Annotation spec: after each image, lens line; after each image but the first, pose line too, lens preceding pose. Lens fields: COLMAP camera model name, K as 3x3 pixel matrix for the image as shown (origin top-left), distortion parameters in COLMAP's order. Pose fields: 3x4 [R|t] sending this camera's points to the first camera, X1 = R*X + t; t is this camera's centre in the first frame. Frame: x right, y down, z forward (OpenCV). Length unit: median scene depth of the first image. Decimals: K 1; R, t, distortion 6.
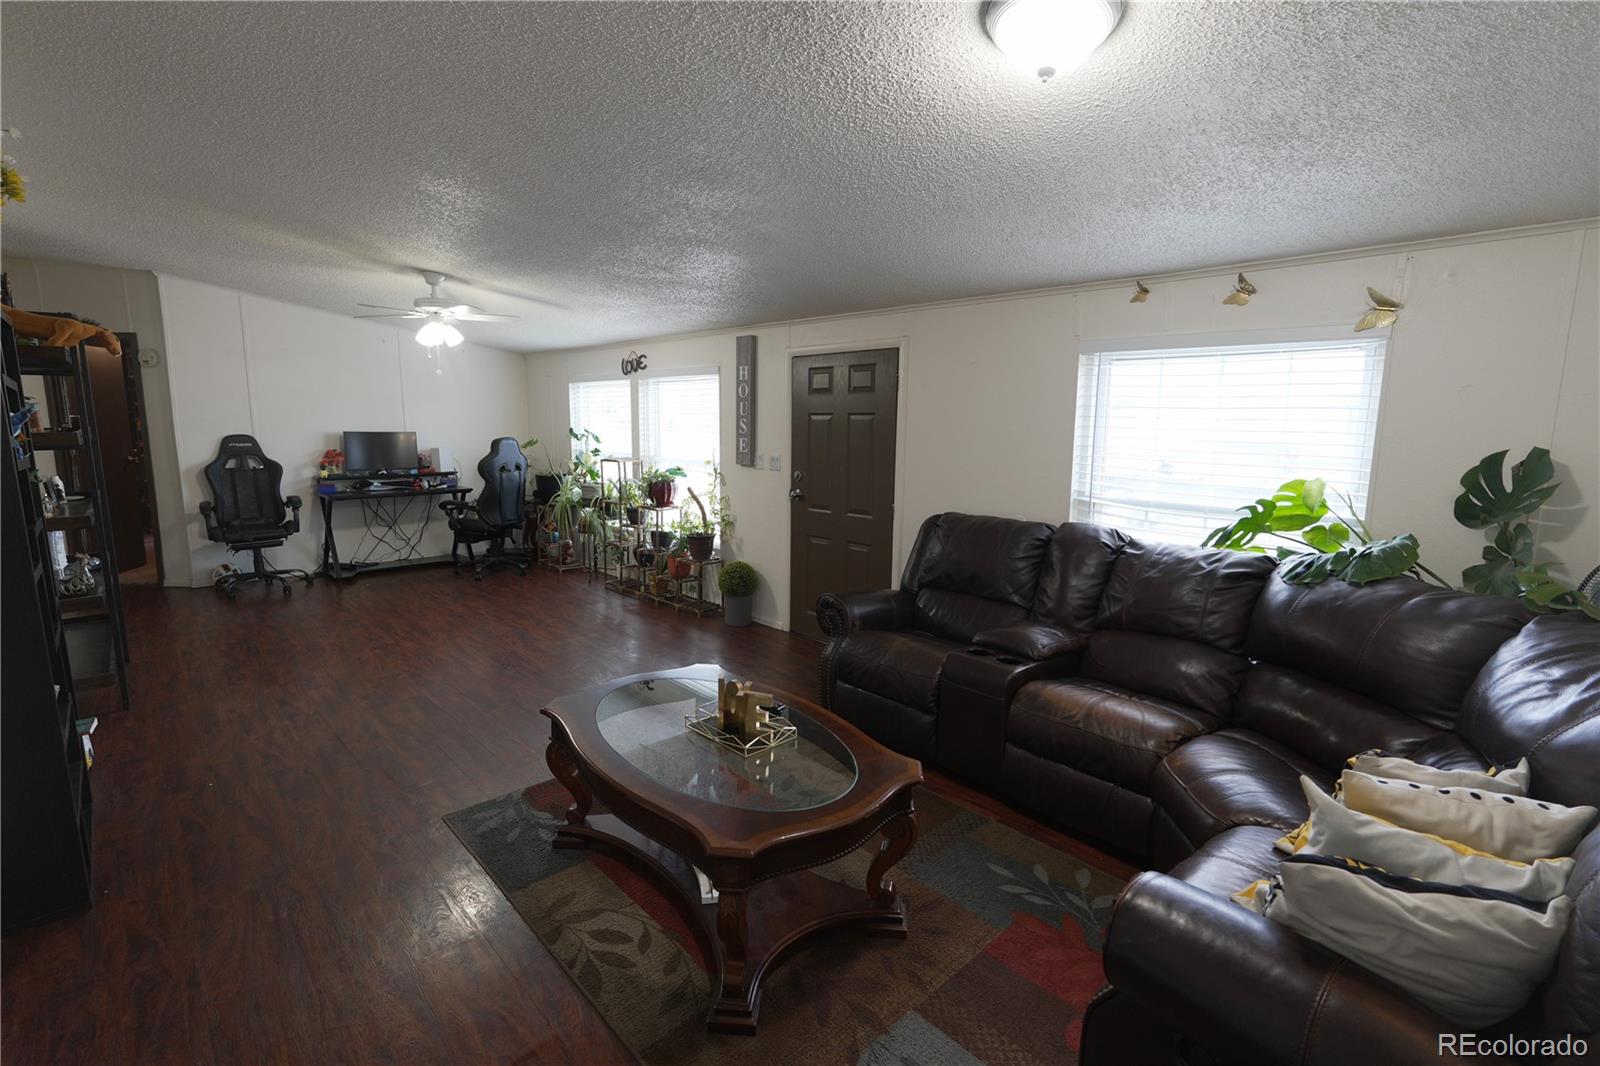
lens RADIAL K [[731.4, 0, 797.5], [0, 731.4, 532.8], [0, 0, 1]] dist [-0.002113, 0.001263]
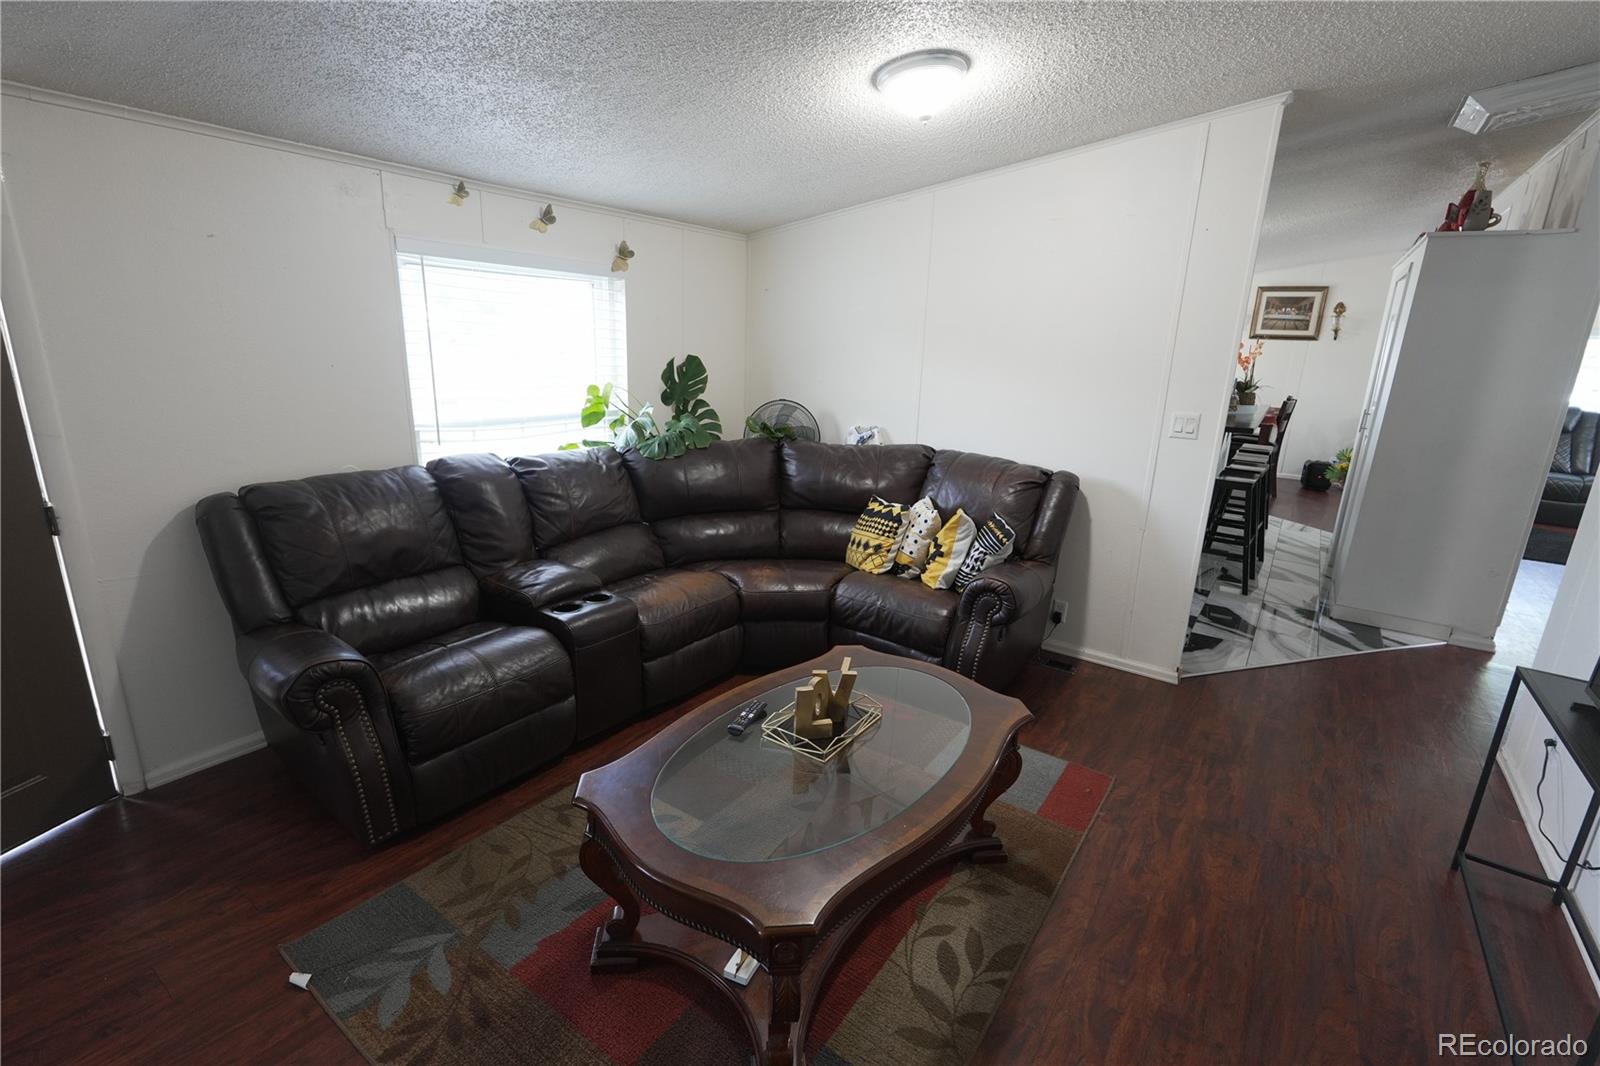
lens RADIAL K [[731.4, 0, 797.5], [0, 731.4, 533.7], [0, 0, 1]] dist [-0.002113, 0.001263]
pose [[-0.208661, -0.269442, 0.940139, -0.803845], [0.110752, 0.948605, 0.296450, -0.200737], [-0.971697, 0.165980, -0.168096, 1.091050]]
